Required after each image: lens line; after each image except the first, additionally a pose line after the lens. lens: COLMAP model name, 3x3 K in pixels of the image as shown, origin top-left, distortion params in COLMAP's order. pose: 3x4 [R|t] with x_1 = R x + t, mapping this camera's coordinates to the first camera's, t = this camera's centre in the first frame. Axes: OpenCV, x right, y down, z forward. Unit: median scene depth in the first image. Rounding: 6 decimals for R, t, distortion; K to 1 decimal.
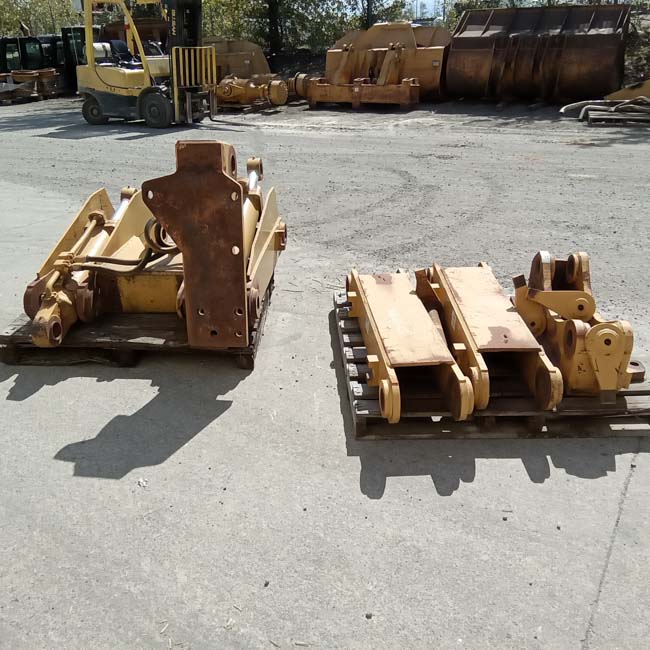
lens RADIAL K [[590.0, 0, 311.0], [0, 590.0, 322.7], [0, 0, 1]] dist [0.059058, -0.076912]
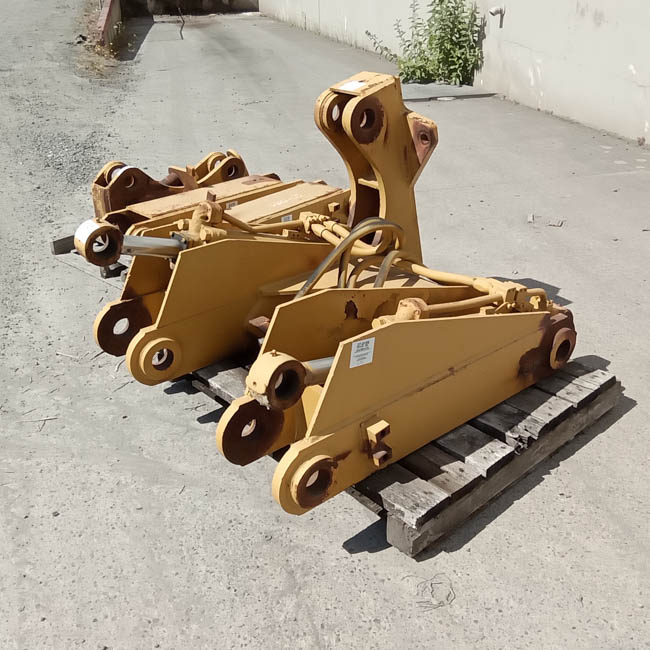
lens RADIAL K [[728.4, 0, 280.4], [0, 728.4, 304.7], [0, 0, 1]] dist [0.081081, -0.128222]
pose [[-0.675546, -0.279396, 0.682331, -0.929852], [0.370977, 0.670954, 0.642025, -0.826257], [-0.637192, 0.686847, -0.349611, 1.687784]]
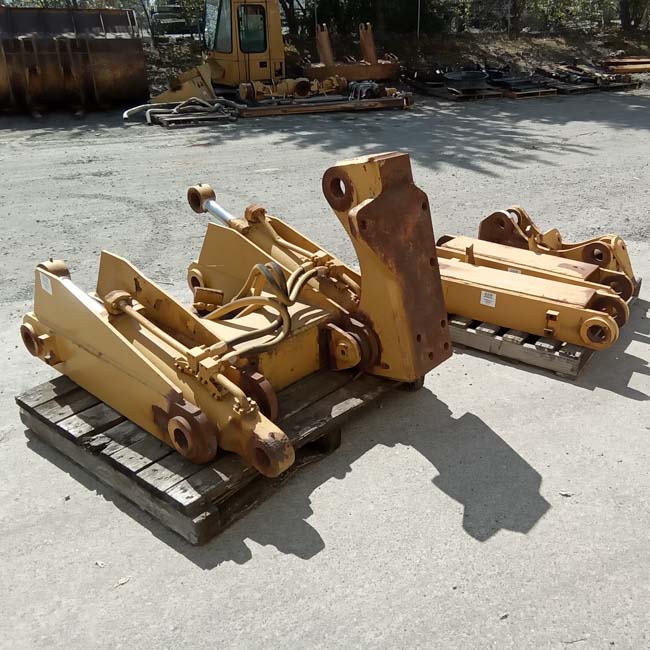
lens RADIAL K [[617.9, 0, 400.1], [0, 617.9, 307.8], [0, 0, 1]] dist [0.047299, -0.055499]
pose [[0.546561, -0.314485, 0.776125, -0.948267], [0.347123, 0.928514, 0.131783, -0.202128], [-0.762087, 0.197384, 0.616655, 0.441783]]
